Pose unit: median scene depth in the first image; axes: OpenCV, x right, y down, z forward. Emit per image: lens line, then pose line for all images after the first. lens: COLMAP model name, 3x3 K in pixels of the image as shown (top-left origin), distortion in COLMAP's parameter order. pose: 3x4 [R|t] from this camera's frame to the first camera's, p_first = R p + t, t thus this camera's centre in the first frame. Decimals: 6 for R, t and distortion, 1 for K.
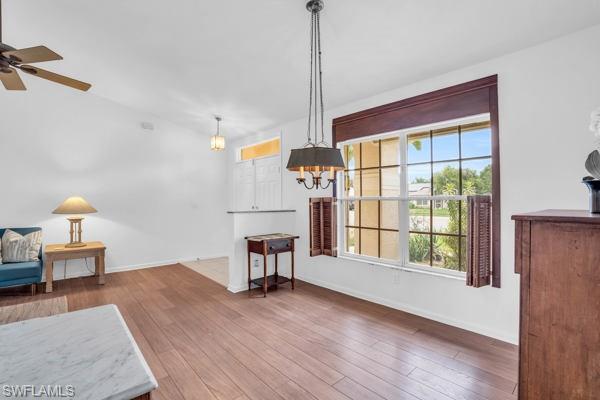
lens RADIAL K [[278.2, 0, 297.7], [0, 278.2, 198.0], [0, 0, 1]] dist [-0.048198, 0.009070]
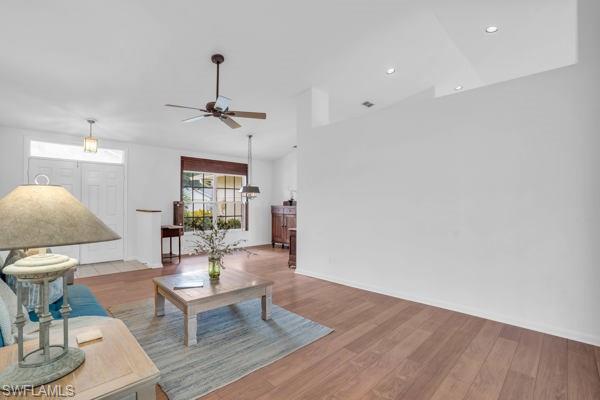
lens RADIAL K [[278.2, 0, 295.9], [0, 278.2, 202.6], [0, 0, 1]] dist [-0.048198, 0.009070]
pose [[-0.052695, 0.004752, 0.998599, -2.176308], [-0.012013, 0.999913, -0.005392, 0.007301], [-0.998538, -0.012280, -0.052633, 0.502272]]
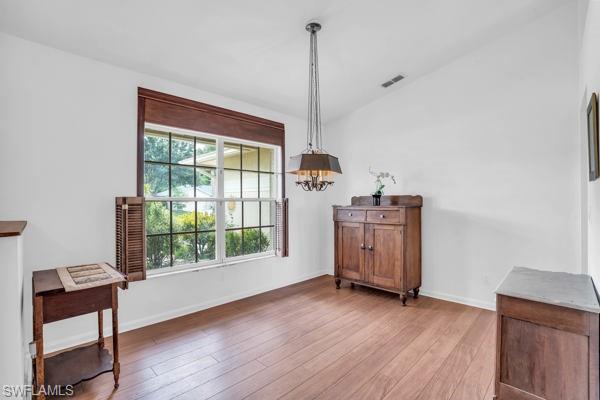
lens RADIAL K [[278.2, 0, 299.8], [0, 278.2, 199.3], [0, 0, 1]] dist [-0.048198, 0.009070]
pose [[-0.059927, 0.007604, 0.998174, -0.789609], [-0.005707, 0.999952, -0.007961, 0.007994], [-0.998186, -0.006174, -0.059881, 0.843485]]
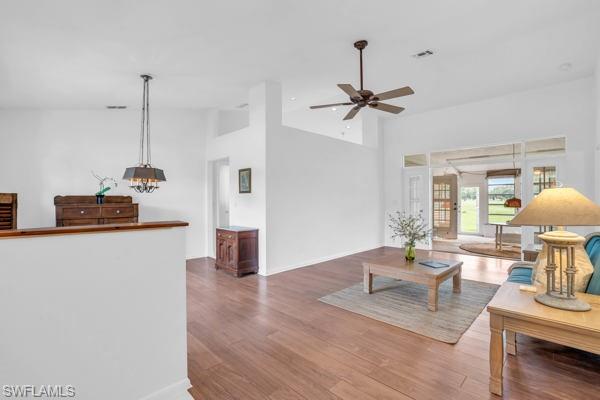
lens RADIAL K [[278.2, 0, 297.9], [0, 278.2, 197.6], [0, 0, 1]] dist [-0.048198, 0.009070]
pose [[-0.997988, 0.006375, -0.063078, -0.537844], [0.007499, 0.999817, -0.017604, 0.021854], [0.062954, -0.018042, -0.997853, 1.969478]]
